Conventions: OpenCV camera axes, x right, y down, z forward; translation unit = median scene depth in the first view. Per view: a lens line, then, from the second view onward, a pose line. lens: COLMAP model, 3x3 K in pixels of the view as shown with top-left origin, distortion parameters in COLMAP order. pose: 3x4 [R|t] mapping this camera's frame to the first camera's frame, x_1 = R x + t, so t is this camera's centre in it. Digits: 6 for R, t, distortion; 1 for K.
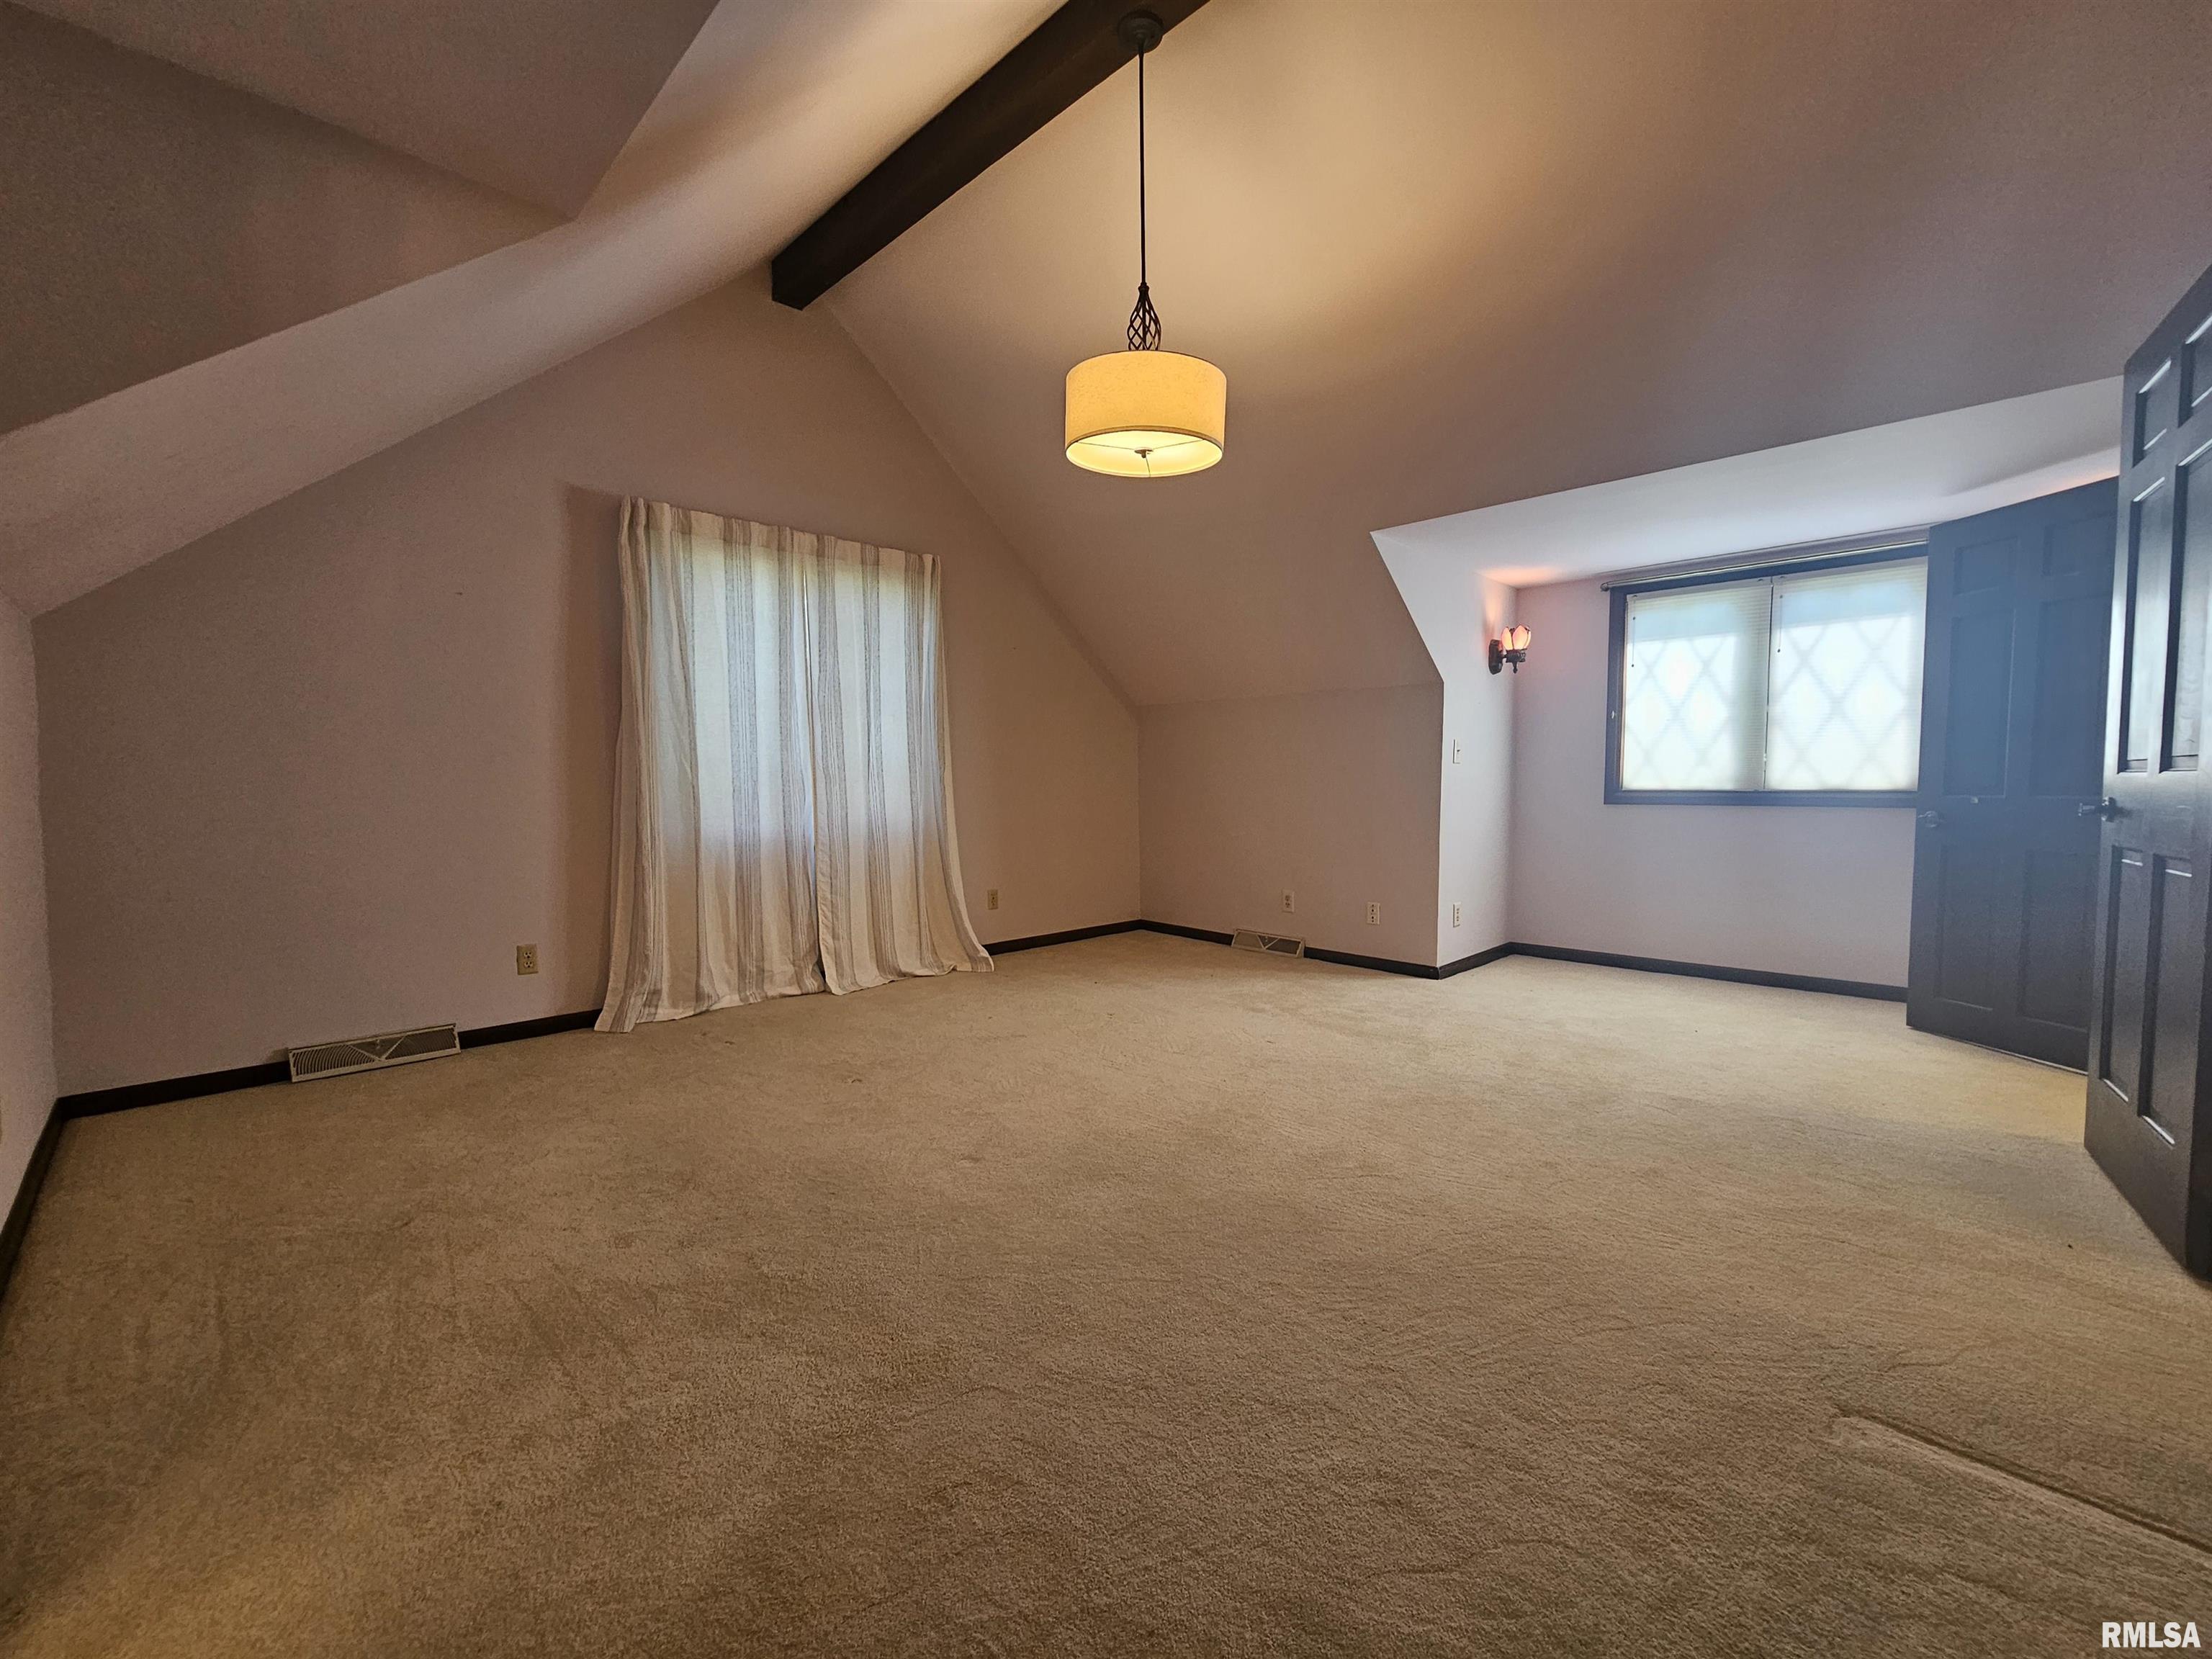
lens RADIAL K [[907.3, 0, 1114.1], [0, 907.3, 830.1], [0, 0, 1]] dist [-0.006997, 0.001336]
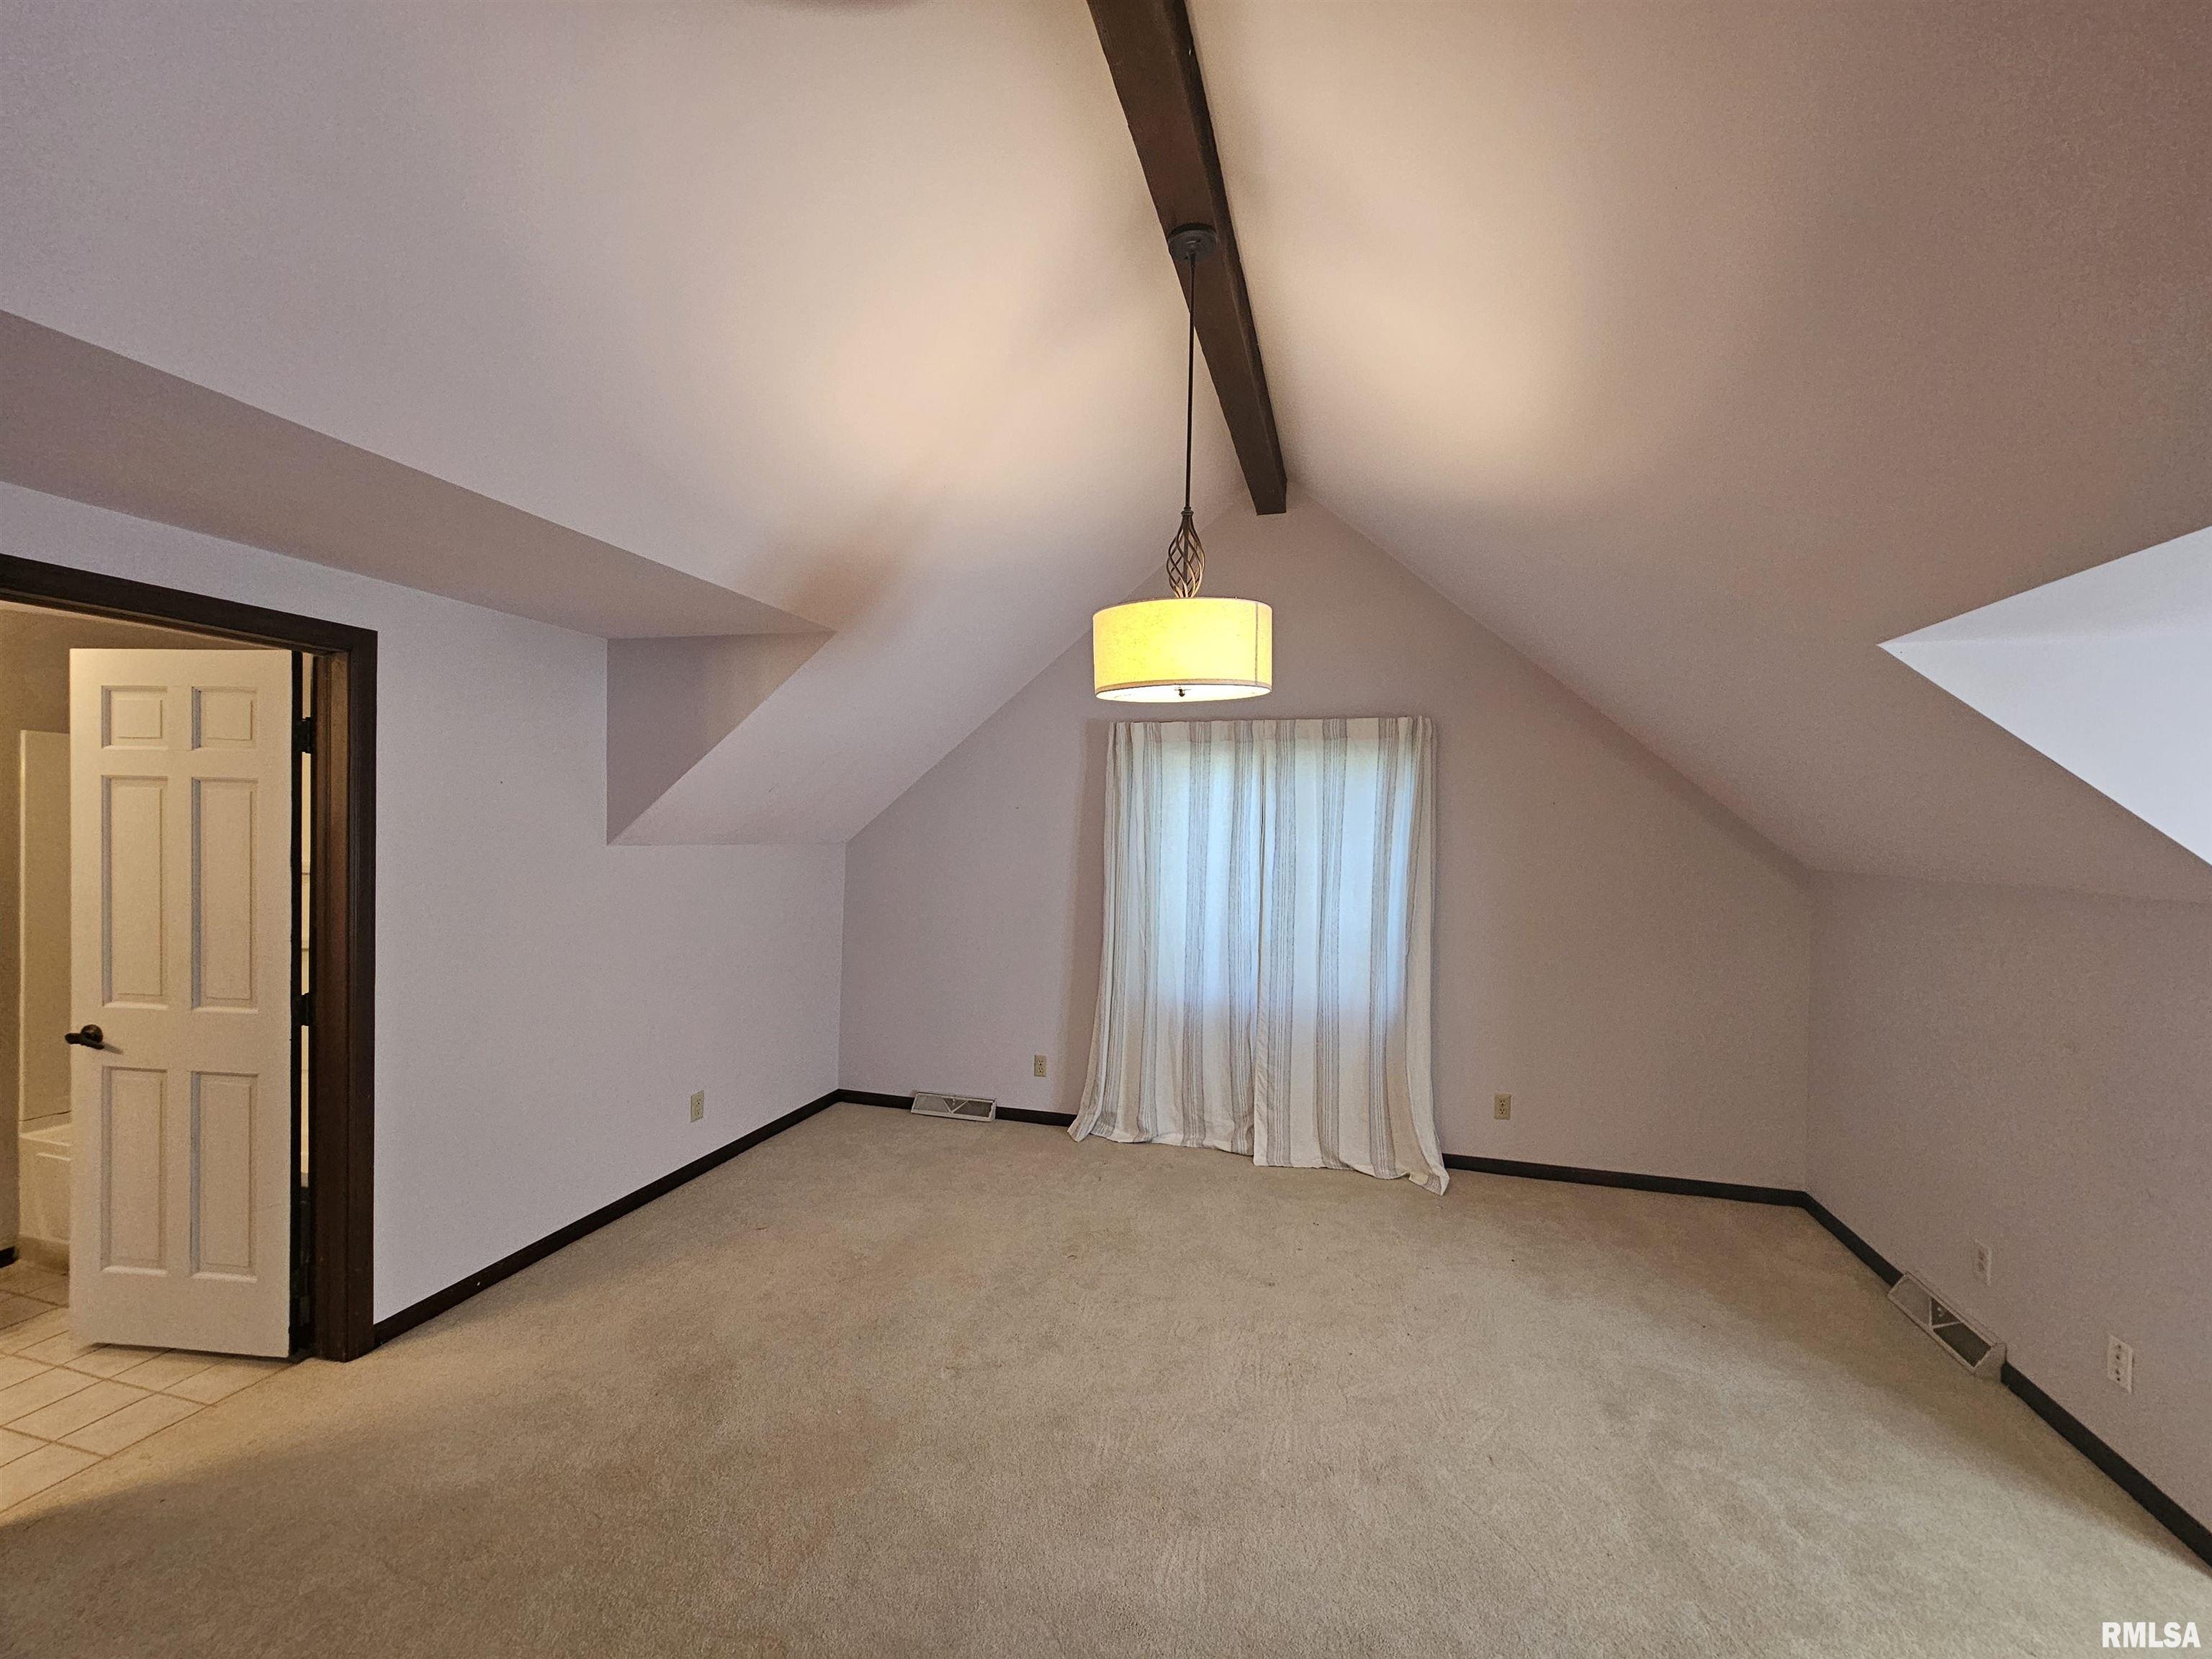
lens RADIAL K [[907.3, 0, 1114.9], [0, 907.3, 832.1], [0, 0, 1]] dist [-0.006997, 0.001336]
pose [[0.492917, 0.021434, -0.869812, 0.508472], [-0.074123, 0.997097, -0.017434, -0.166263], [0.866913, 0.073067, 0.493074, 0.330017]]
